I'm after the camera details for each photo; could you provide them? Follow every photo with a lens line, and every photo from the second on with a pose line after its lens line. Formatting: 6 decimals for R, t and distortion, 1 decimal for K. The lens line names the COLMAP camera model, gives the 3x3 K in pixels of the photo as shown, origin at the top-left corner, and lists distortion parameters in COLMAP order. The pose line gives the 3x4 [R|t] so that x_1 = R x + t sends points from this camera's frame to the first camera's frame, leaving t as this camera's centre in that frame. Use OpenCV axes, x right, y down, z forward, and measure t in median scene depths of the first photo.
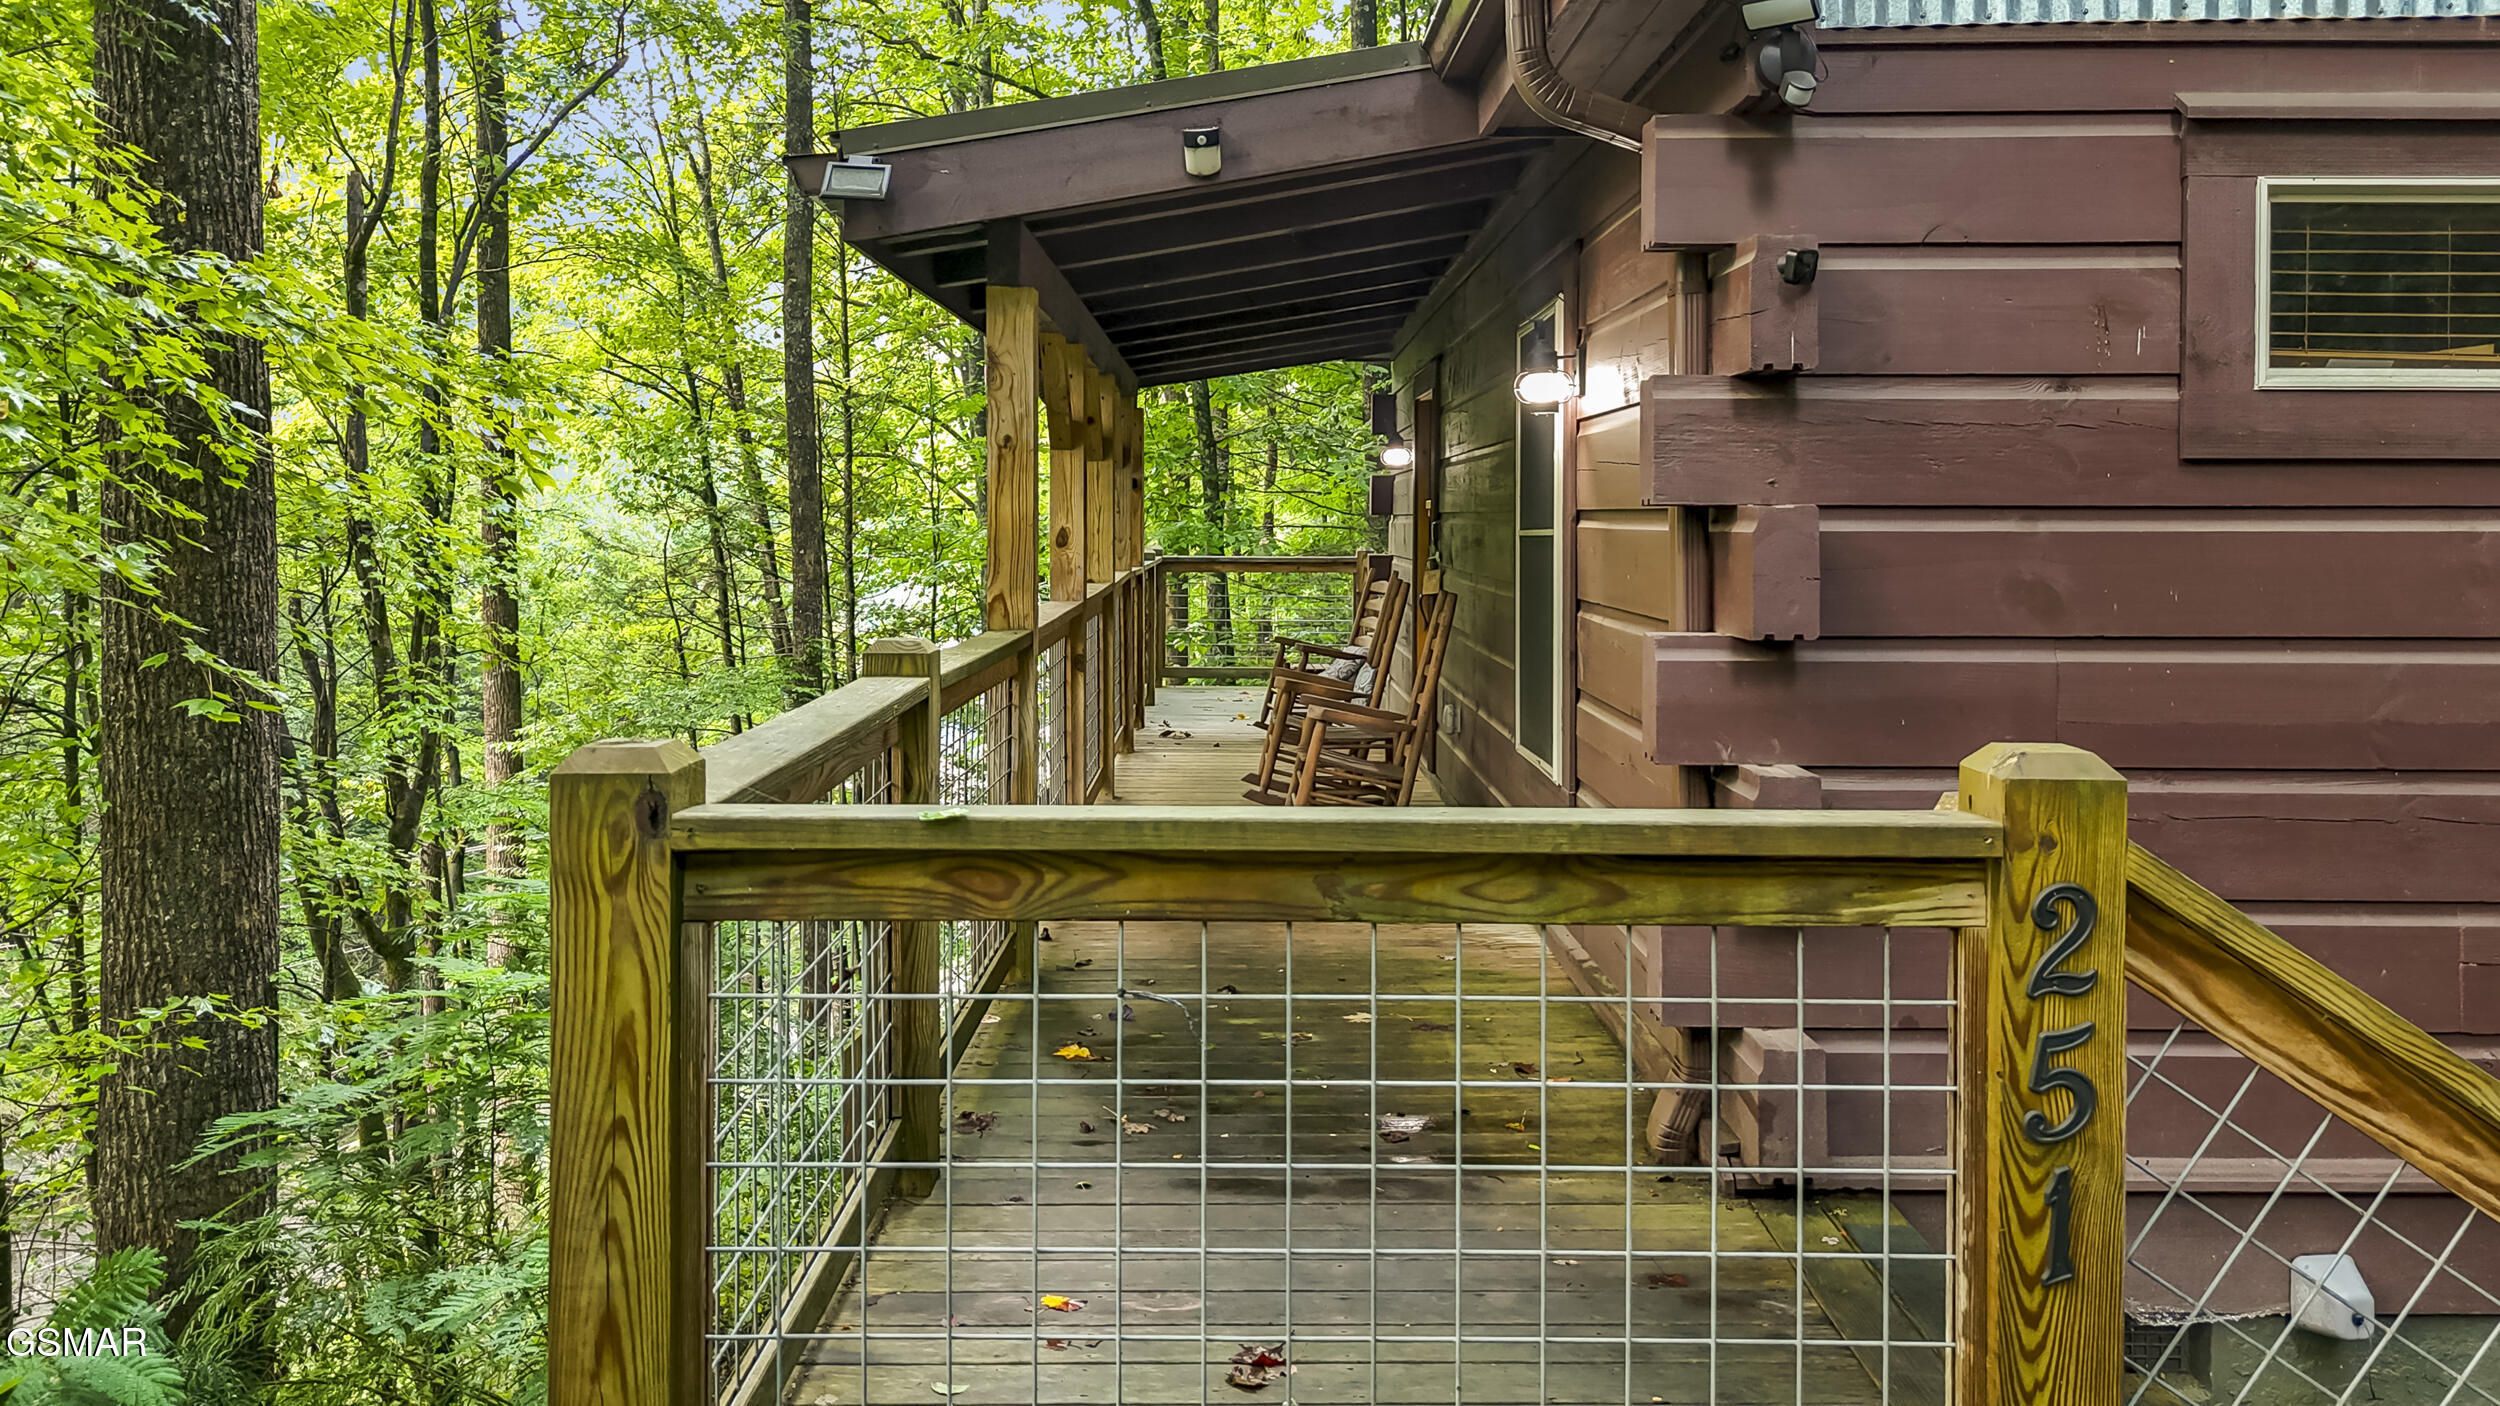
lens RADIAL K [[1837.8, 0, 1244.1], [0, 1837.8, 568.4], [0, 0, 1]] dist [0.008322, 0.001268]
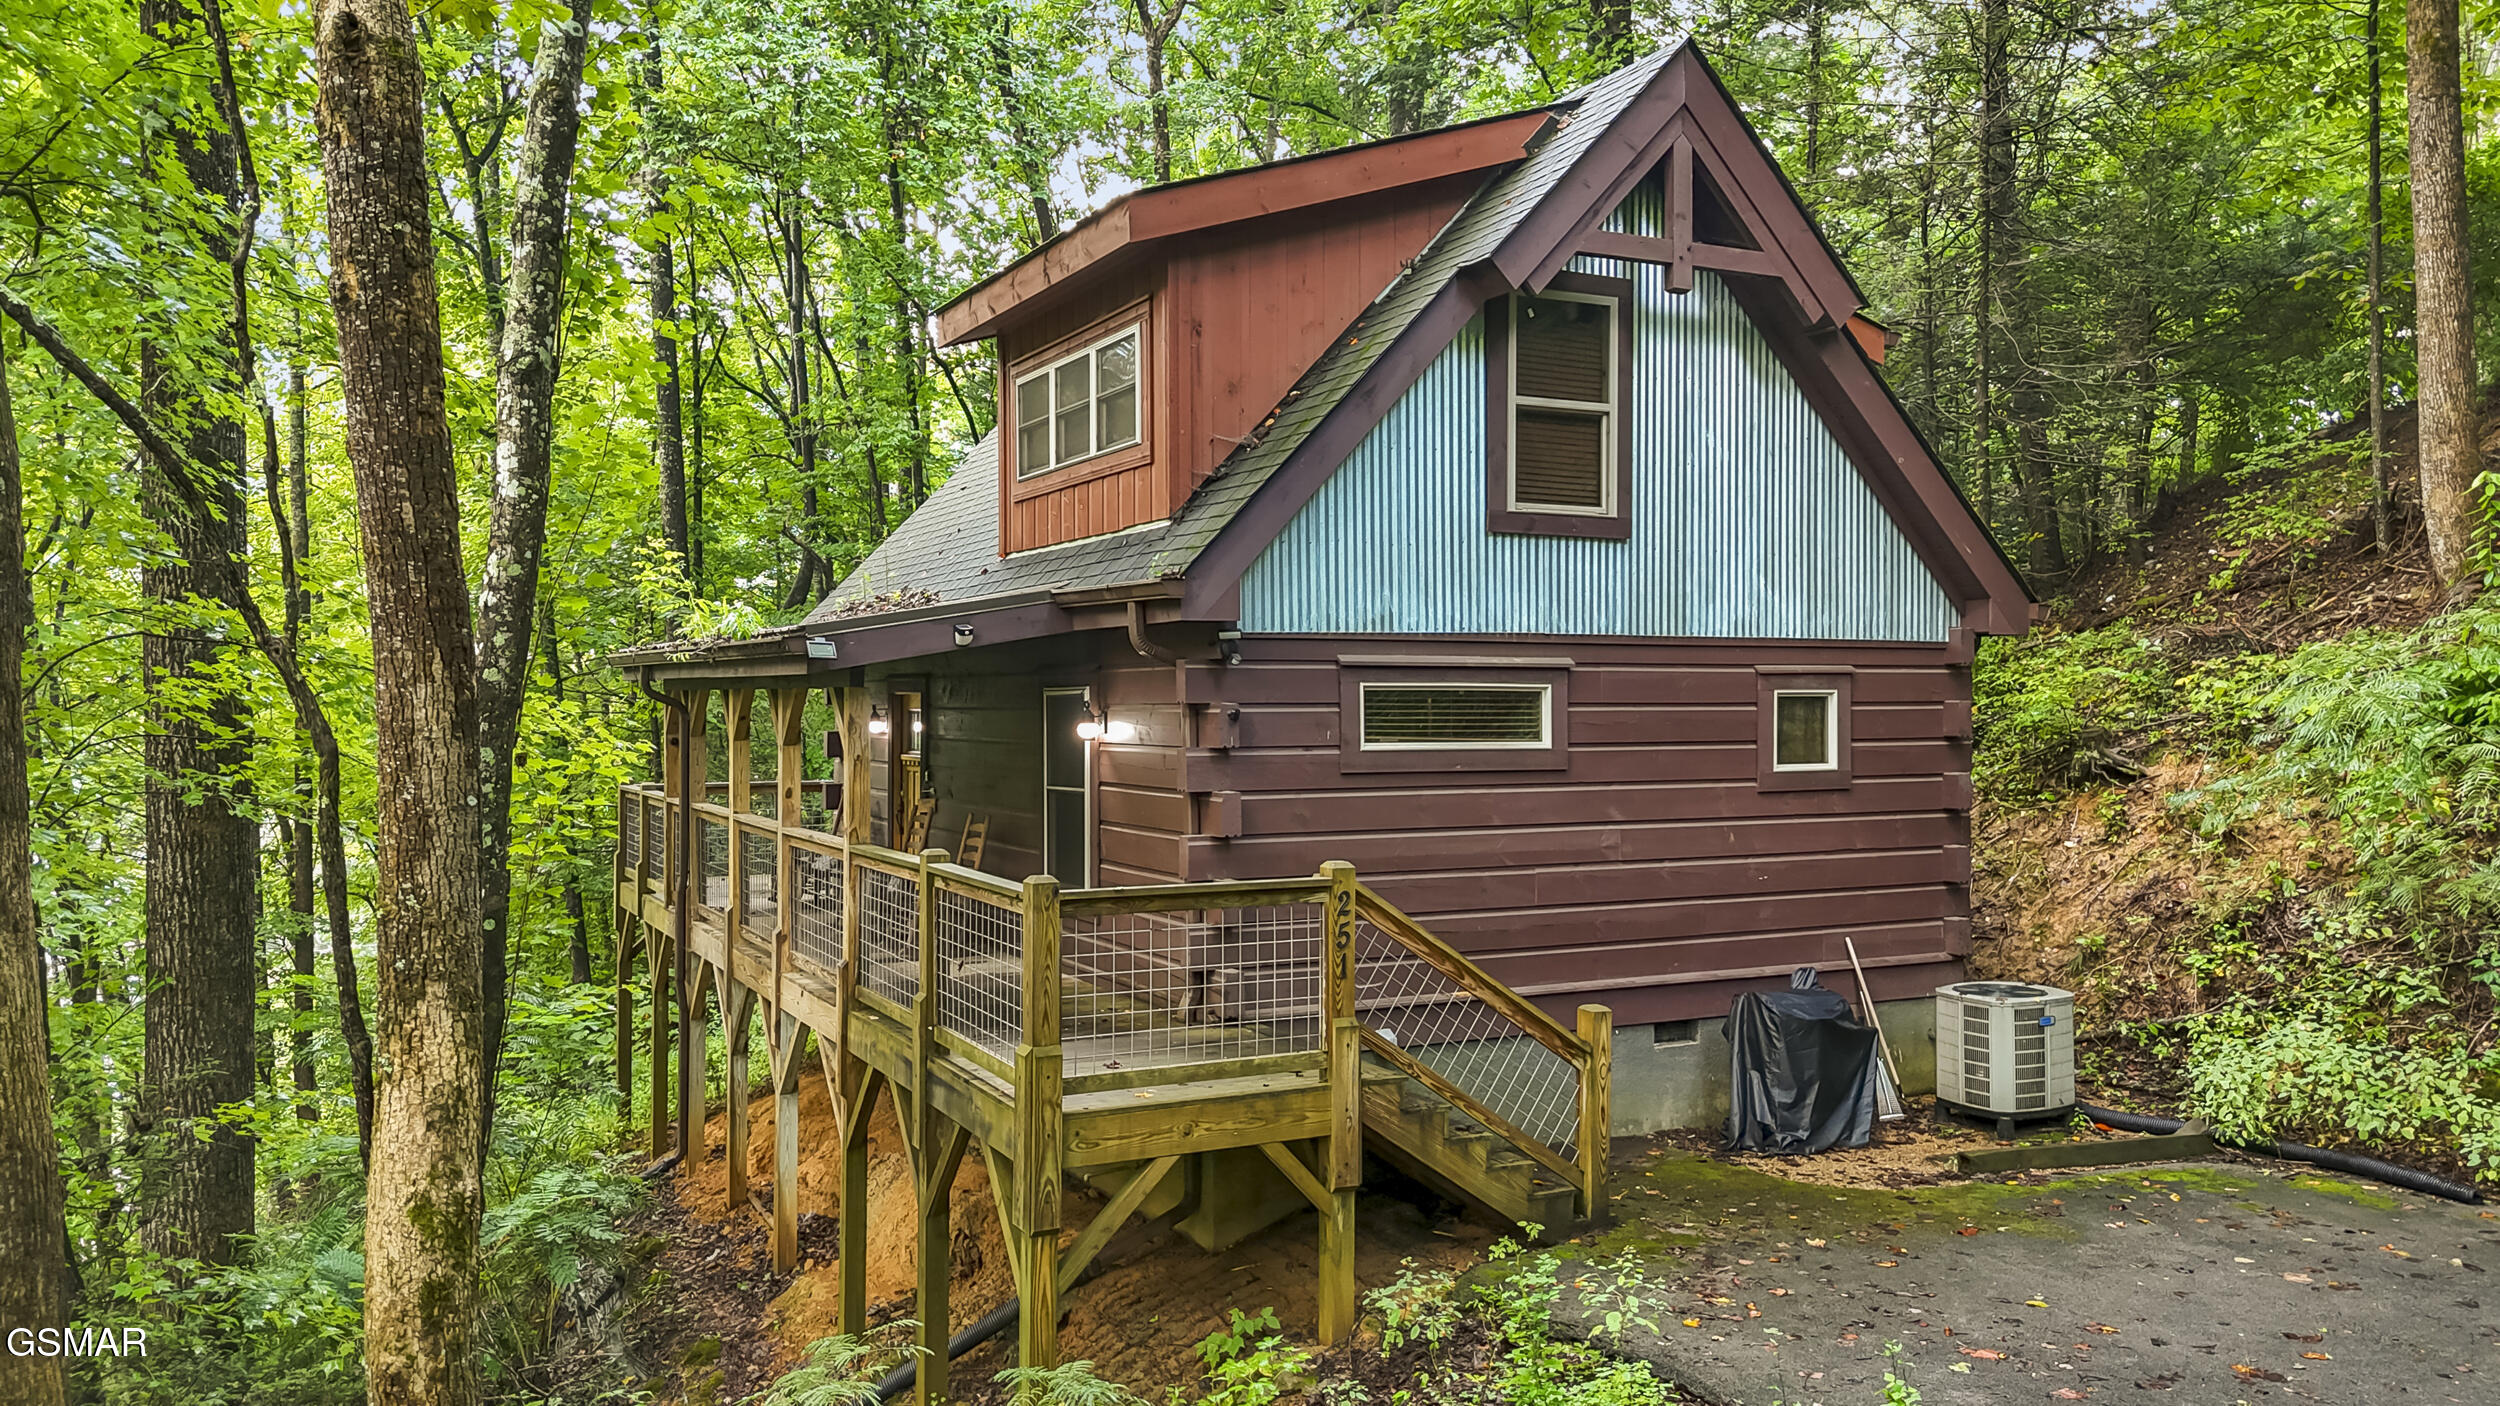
lens RADIAL K [[1836.5, 0, 1250.0], [0, 1836.5, 703.0], [0, 0, 1]] dist [-0.000149, -0.000698]
pose [[0.886506, -0.009888, 0.462611, -1.053923], [0.020063, 0.999653, -0.017080, -0.127232], [-0.462281, 0.024422, 0.886397, -1.668397]]
